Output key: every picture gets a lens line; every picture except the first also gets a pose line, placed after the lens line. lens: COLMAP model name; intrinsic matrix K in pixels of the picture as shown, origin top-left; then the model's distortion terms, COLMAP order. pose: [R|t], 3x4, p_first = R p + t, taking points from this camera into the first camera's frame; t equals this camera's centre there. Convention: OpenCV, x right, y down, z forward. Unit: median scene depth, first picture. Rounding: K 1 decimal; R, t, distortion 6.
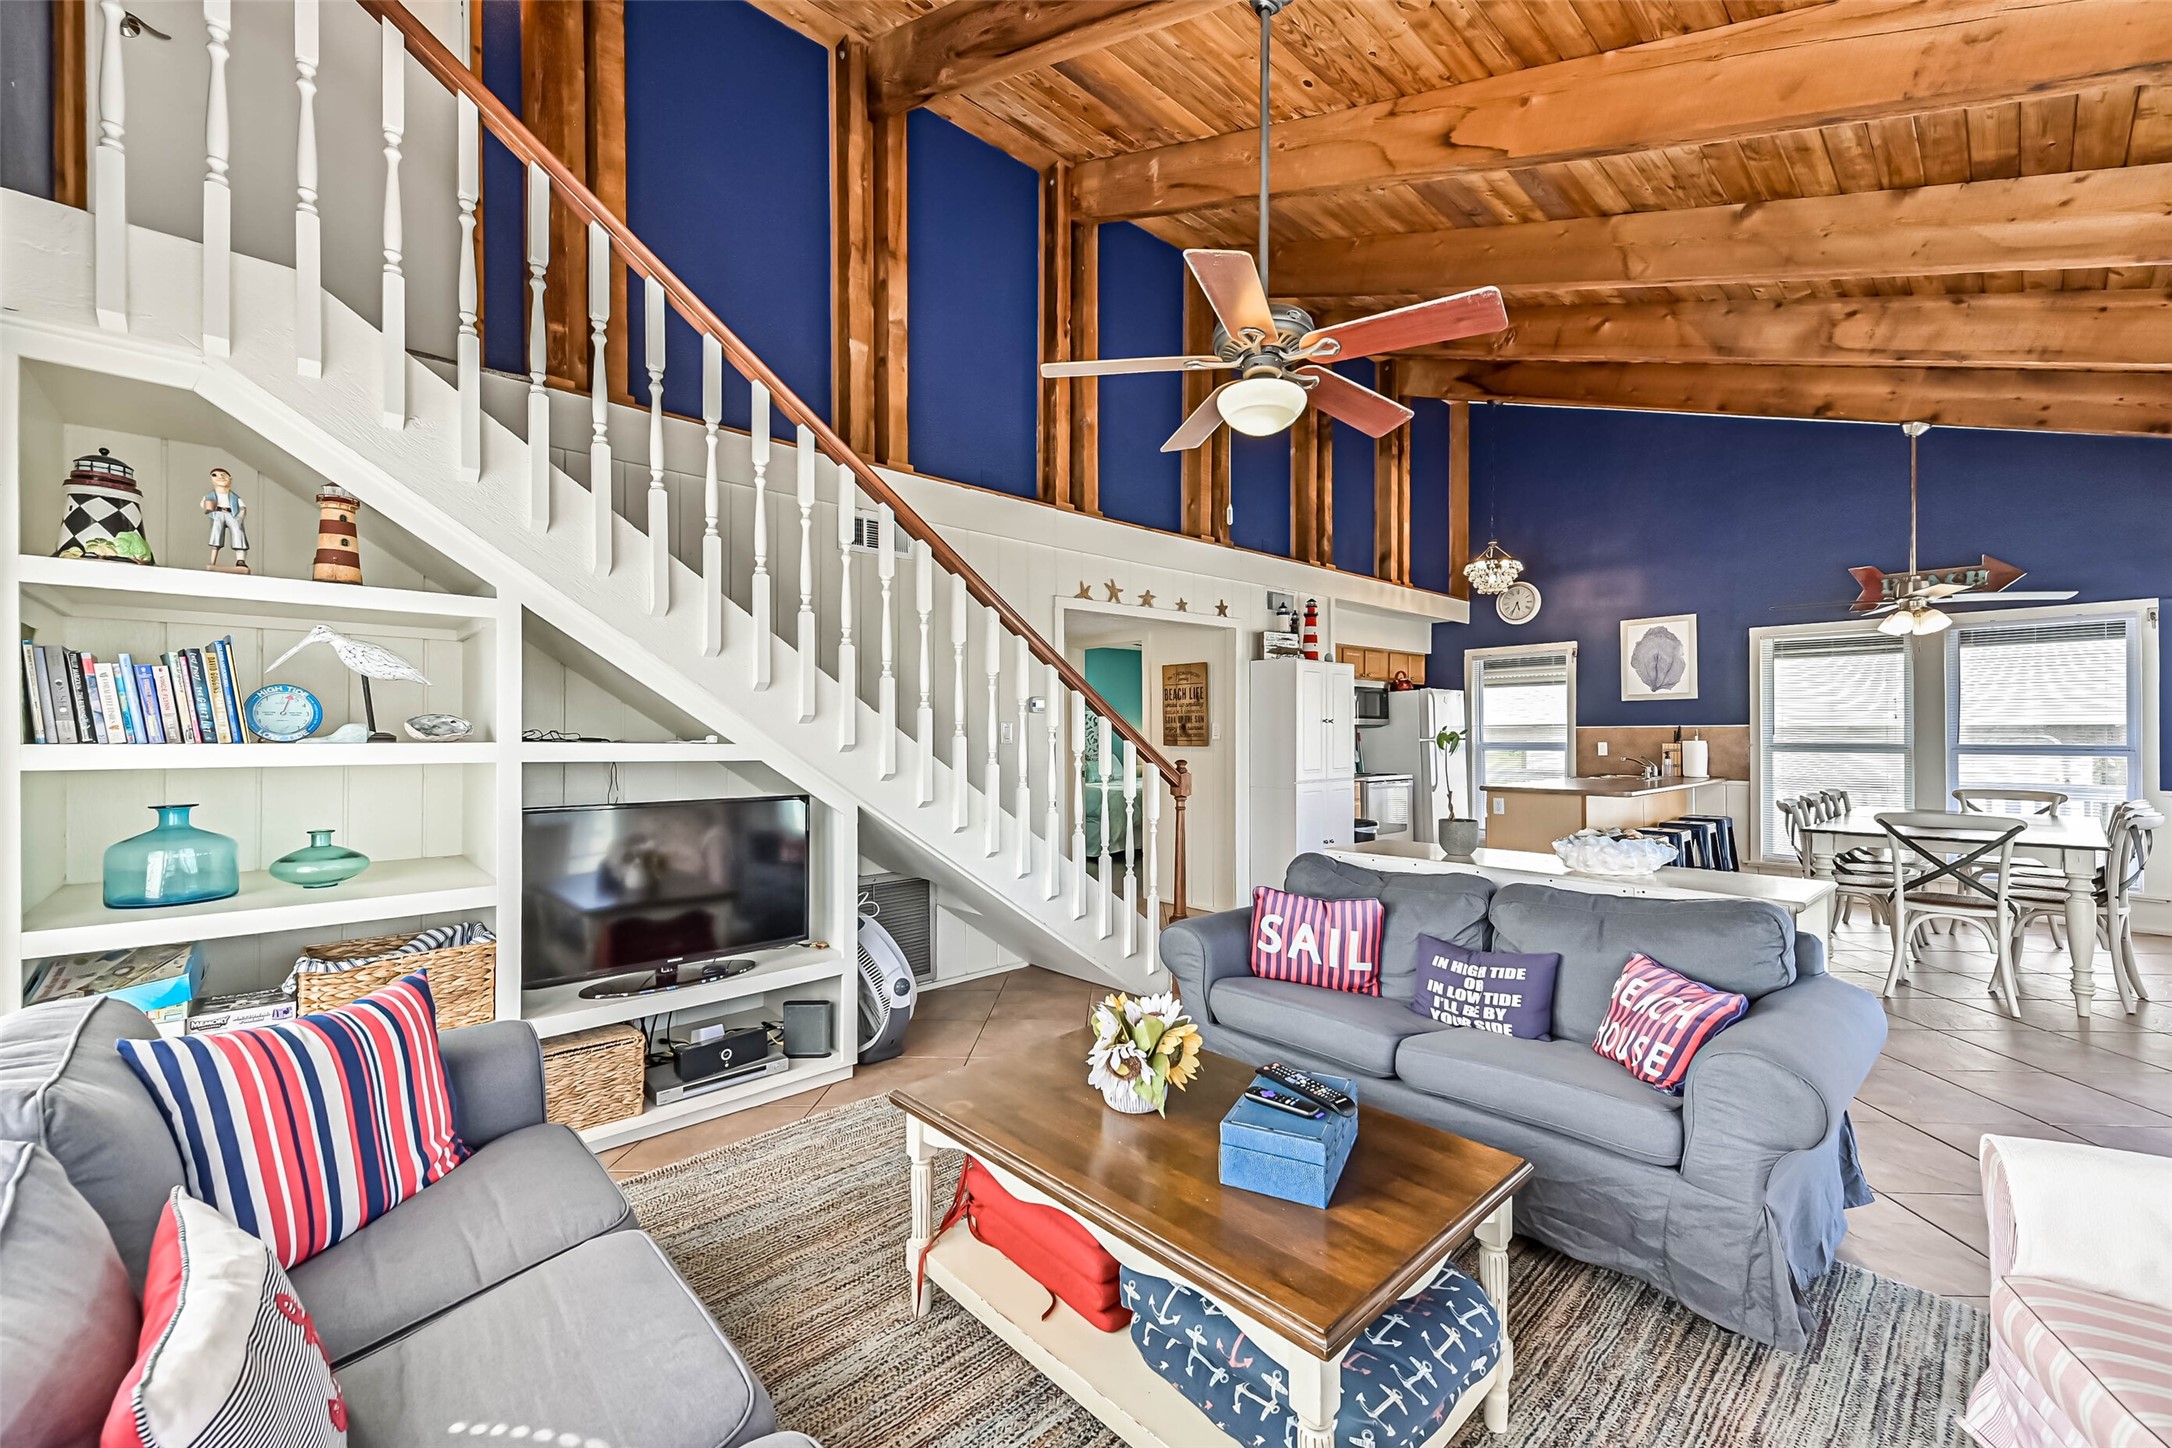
lens RADIAL K [[858.9, 0, 1094.5], [0, 858.9, 731.3], [0, 0, 1]] dist [0.026860, -0.007336]
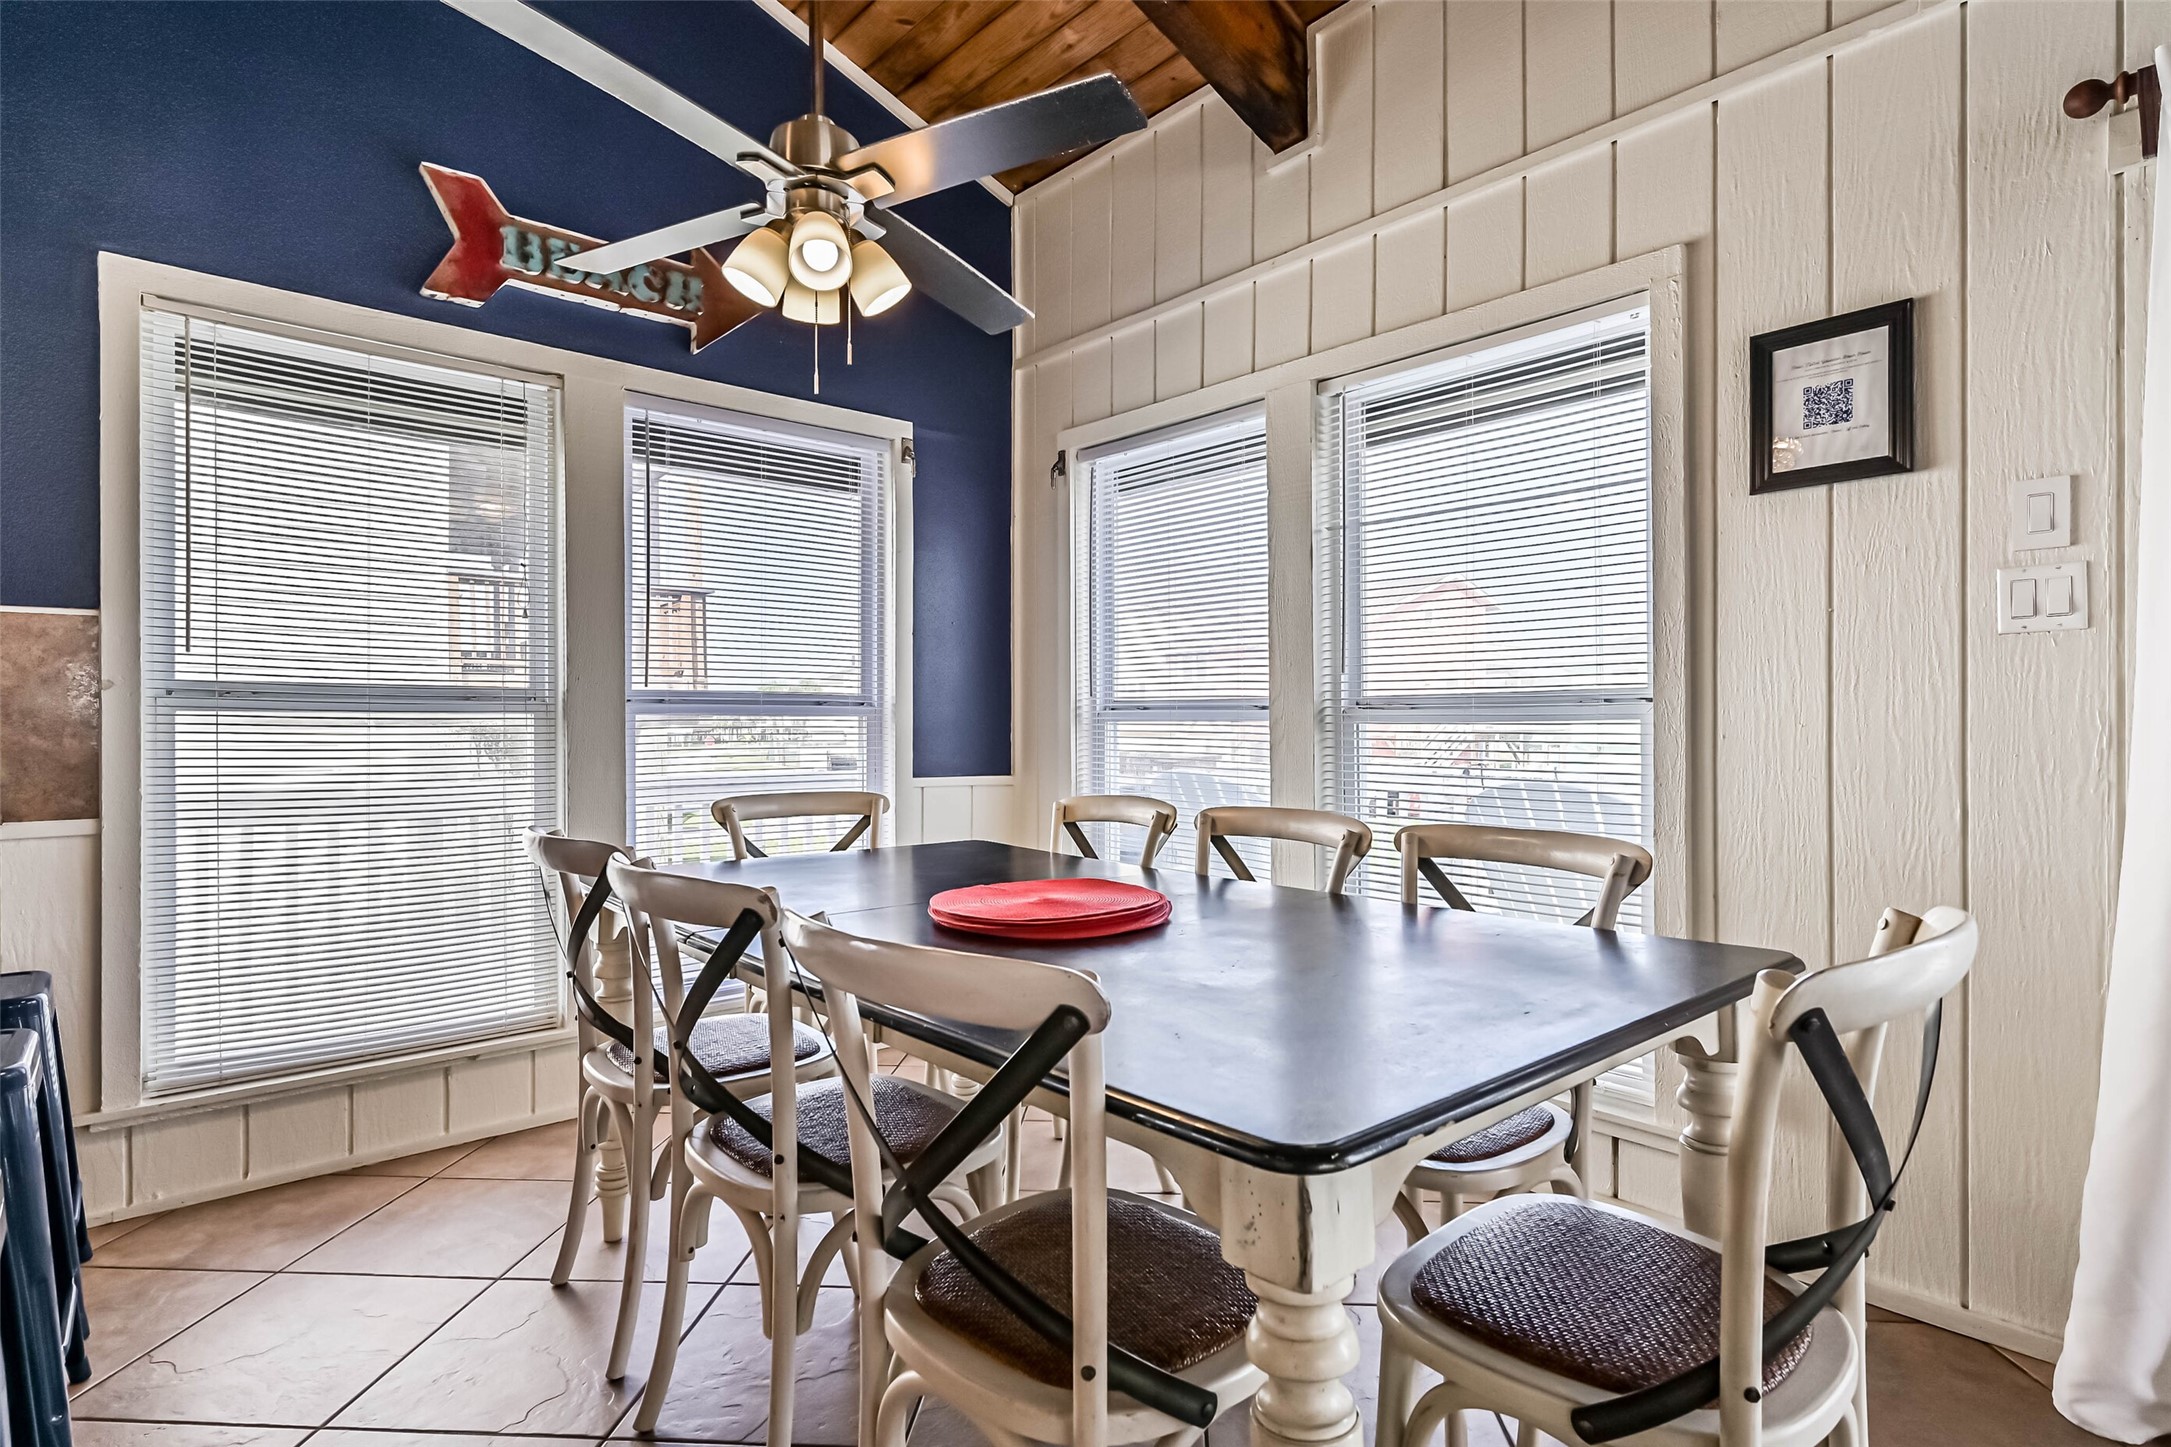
lens RADIAL K [[1099.7, 0, 1085.5], [0, 1099.7, 723.5], [0, 0, 1]] dist [0.003692, 0.000297]
pose [[0.030690, 0.001887, 0.999527, 0.444503], [-0.000329, 0.999998, -0.001877, 0.029817], [-0.999529, -0.000271, 0.030691, 0.724399]]
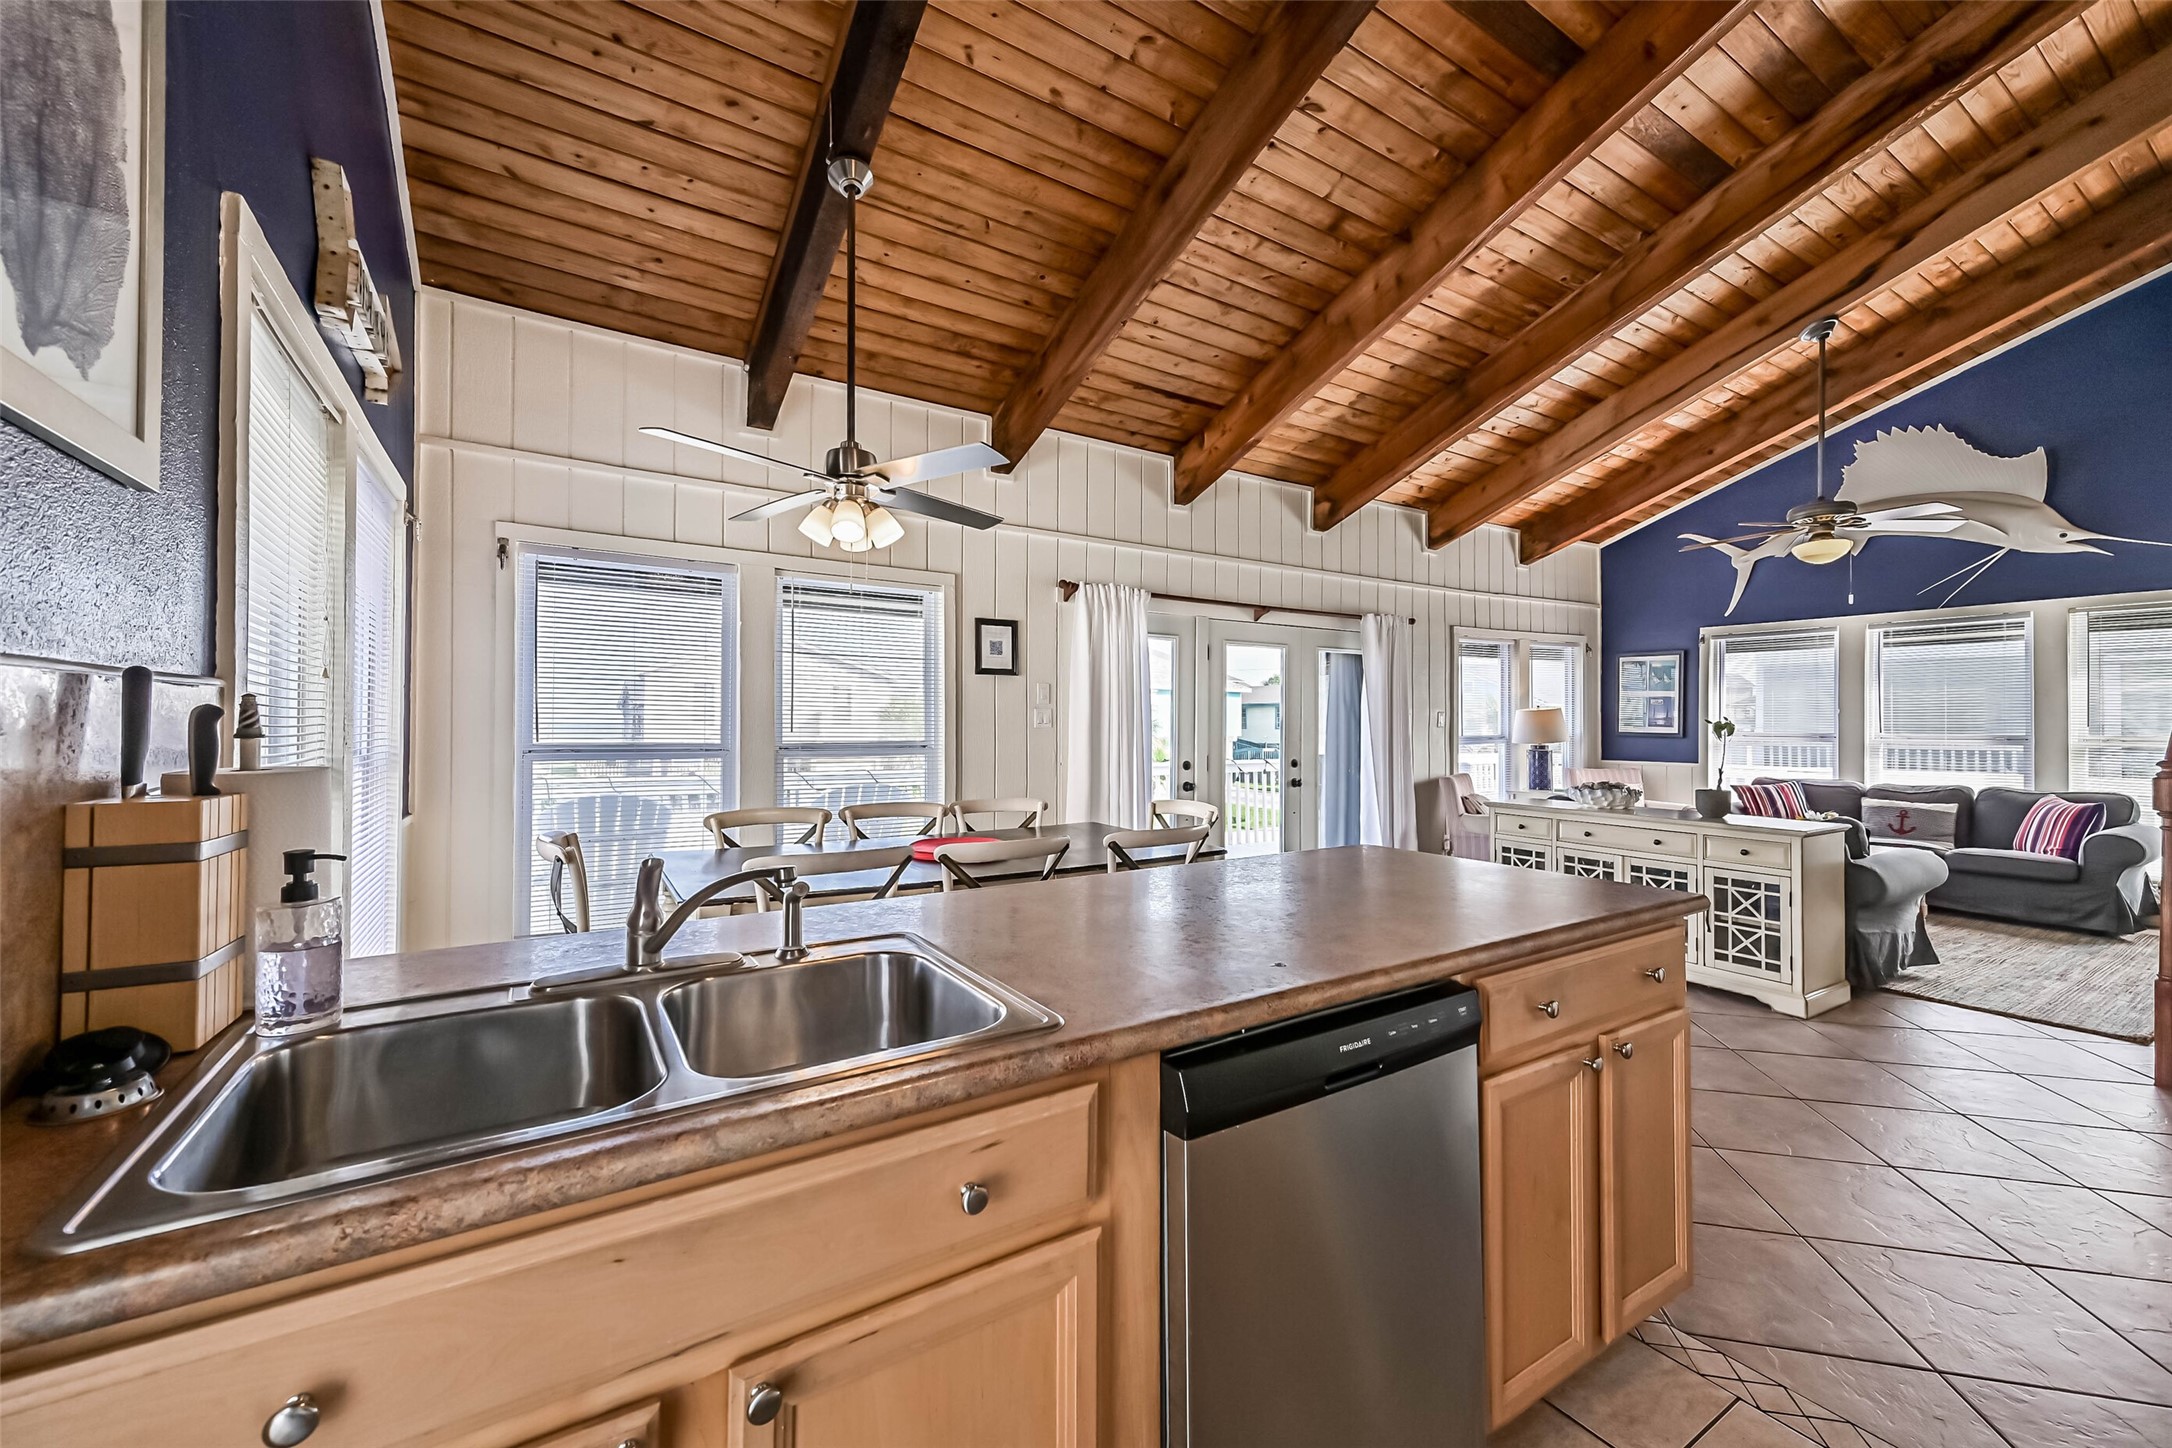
lens RADIAL K [[851.4, 0, 1097.2], [0, 851.4, 727.4], [0, 0, 1]] dist [0.028707, -0.006963]
pose [[-0.982408, 0.018866, 0.185790, 0.550158], [0.015310, 0.999671, -0.020557, 0.021820], [-0.186117, -0.017350, -0.982374, 1.227403]]
